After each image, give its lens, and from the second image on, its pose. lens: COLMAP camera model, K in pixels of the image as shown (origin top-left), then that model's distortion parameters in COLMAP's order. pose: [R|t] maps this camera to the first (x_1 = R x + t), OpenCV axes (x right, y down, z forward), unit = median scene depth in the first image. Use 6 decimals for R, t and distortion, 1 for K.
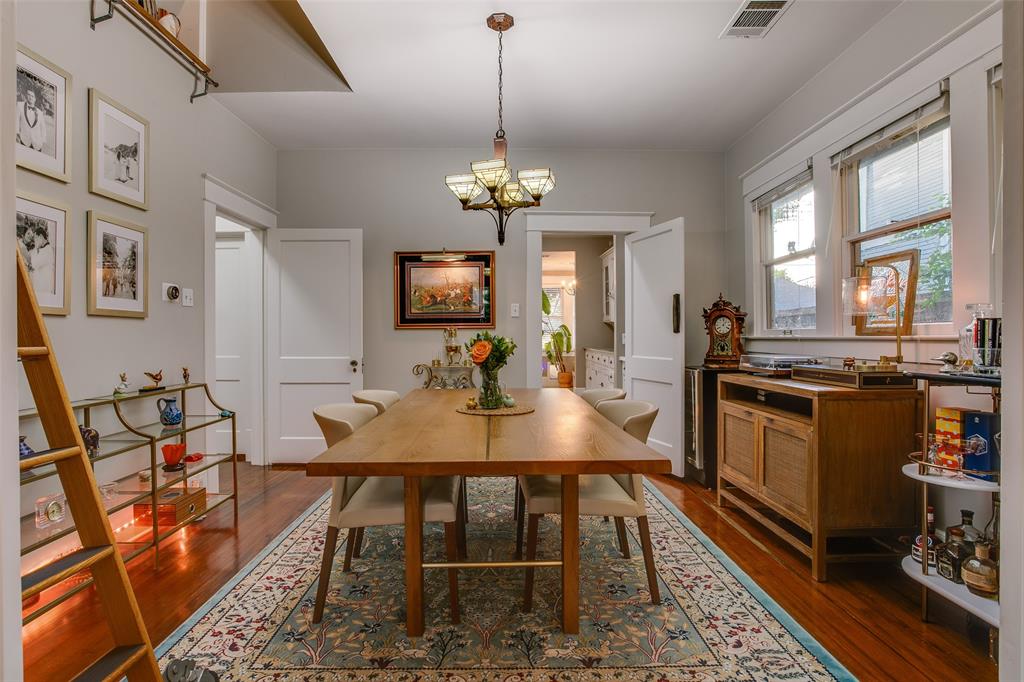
lens RADIAL K [[507.2, 0, 502.6], [0, 507.2, 341.5], [0, 0, 1]] dist [-0.054421, 0.028751]
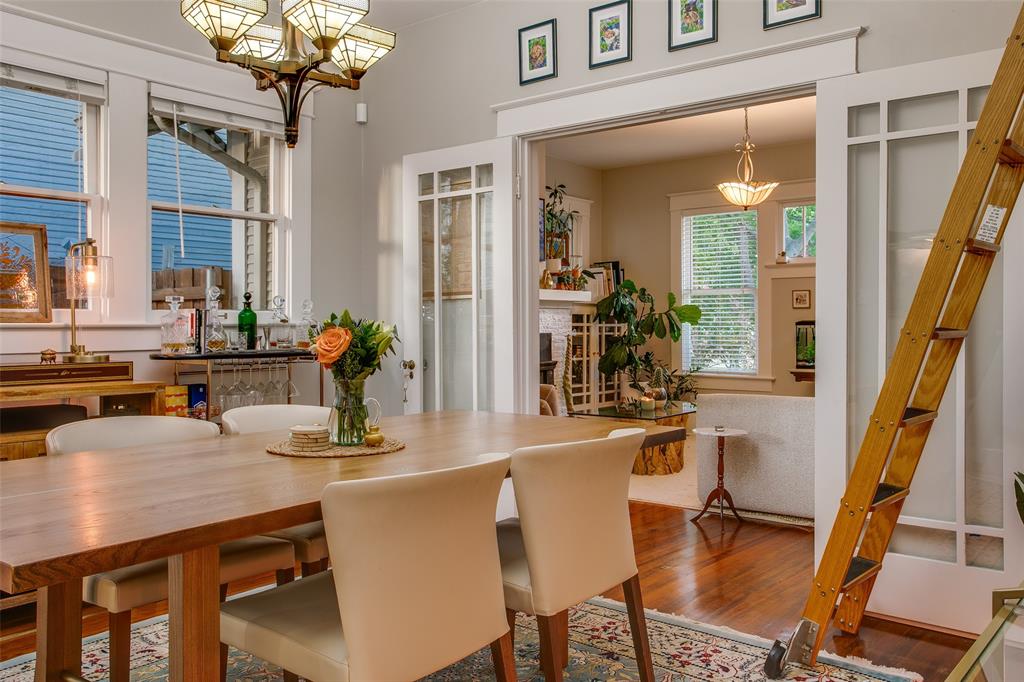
lens RADIAL K [[851.9, 0, 523.8], [0, 851.9, 327.2], [0, 0, 1]] dist [-0.051152, 0.132644]
pose [[-0.771497, 0.002305, 0.636228, -0.760629], [0.009664, 0.999921, 0.008096, -0.007466], [-0.636159, 0.012394, -0.771458, 1.546281]]
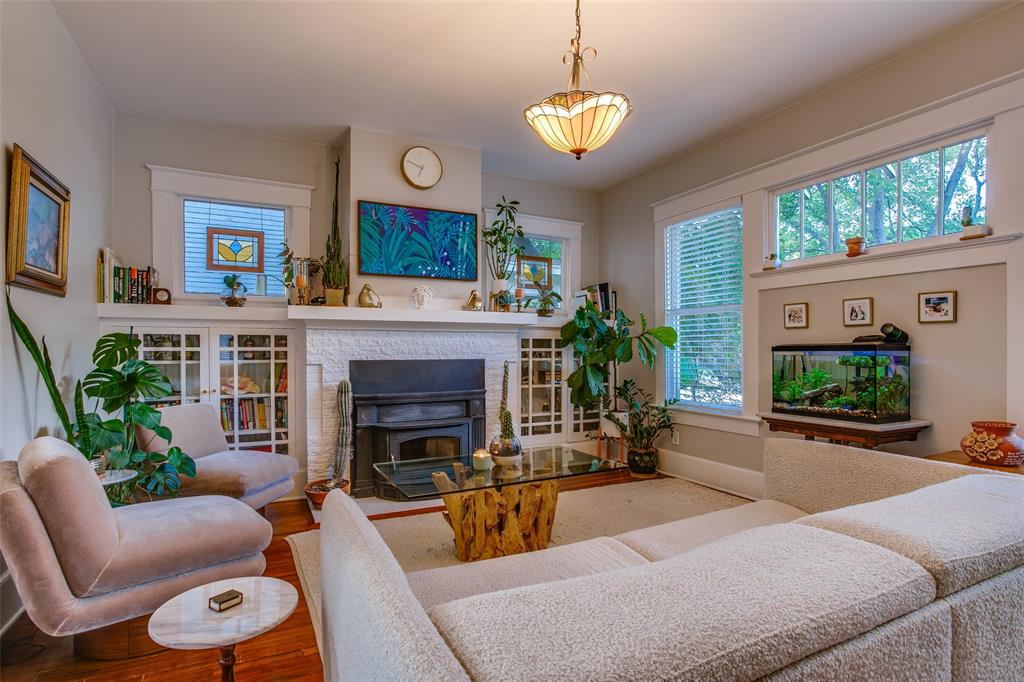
lens RADIAL K [[503.3, 0, 508.7], [0, 503.3, 349.8], [0, 0, 1]] dist [-0.054678, 0.027185]
pose [[-0.441955, 0.002583, 0.897034, -0.431070], [0.009337, 0.999955, 0.001721, 0.006810], [-0.896989, 0.009136, -0.441959, -0.159874]]
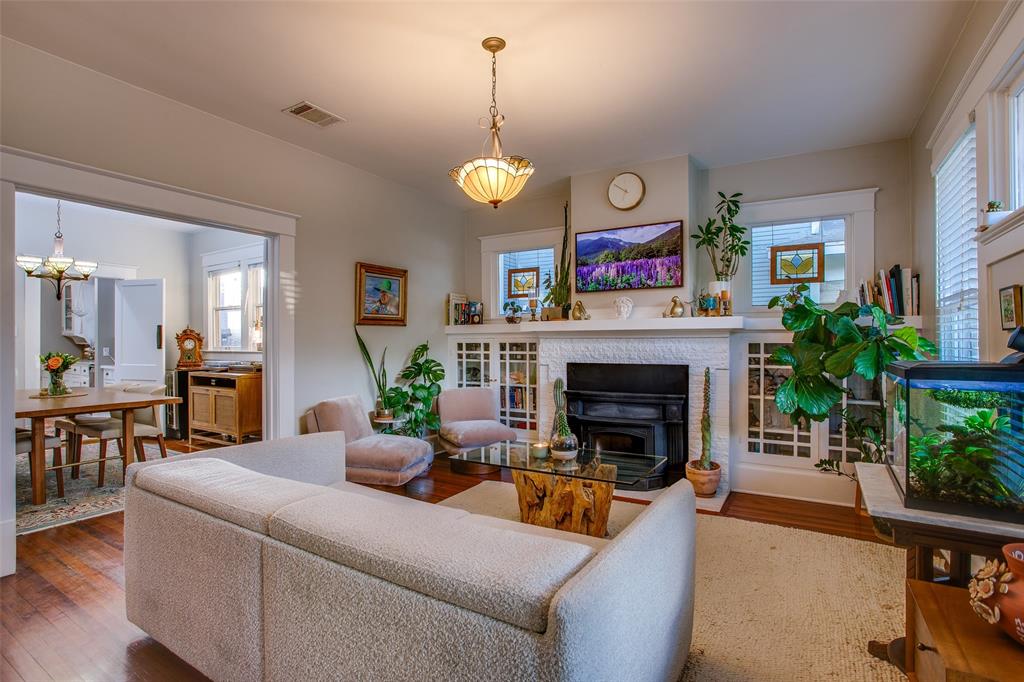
lens RADIAL K [[507.2, 0, 502.6], [0, 507.2, 341.5], [0, 0, 1]] dist [-0.054421, 0.028751]
pose [[0.534712, 0.004659, 0.845021, -0.612197], [0.007309, 0.999922, -0.010138, -0.024008], [-0.845003, 0.011597, 0.534636, -1.159881]]
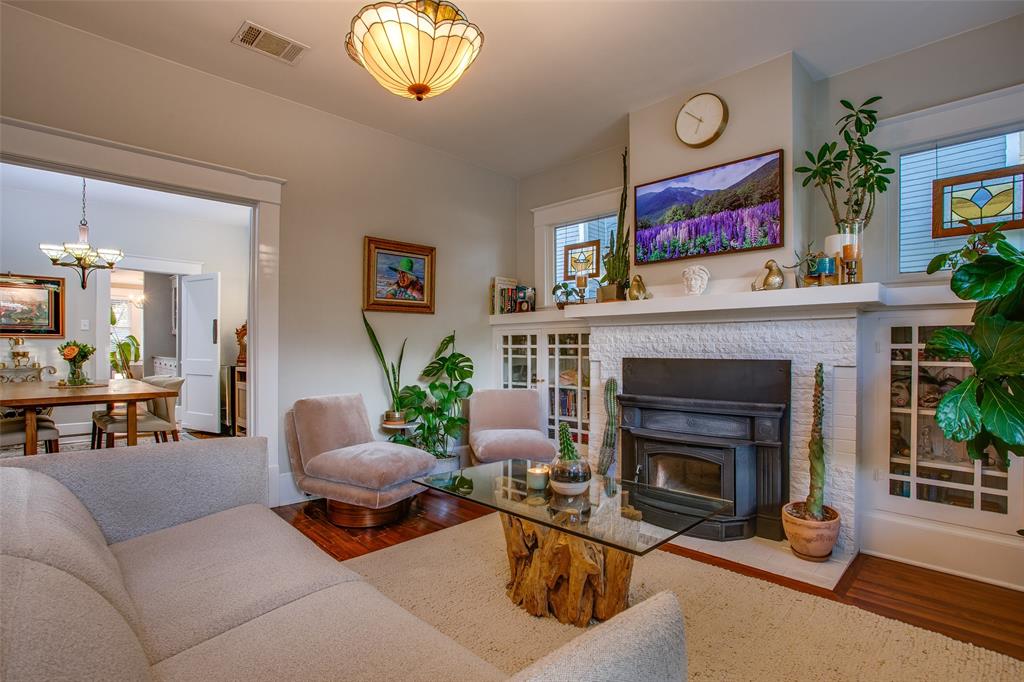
lens RADIAL K [[503.3, 0, 508.7], [0, 503.3, 349.8], [0, 0, 1]] dist [-0.054678, 0.027185]
pose [[0.715931, 0.004077, 0.698159, -0.127740], [0.001232, 0.999974, -0.007103, 0.022825], [-0.698170, 0.005945, 0.715907, -1.143250]]
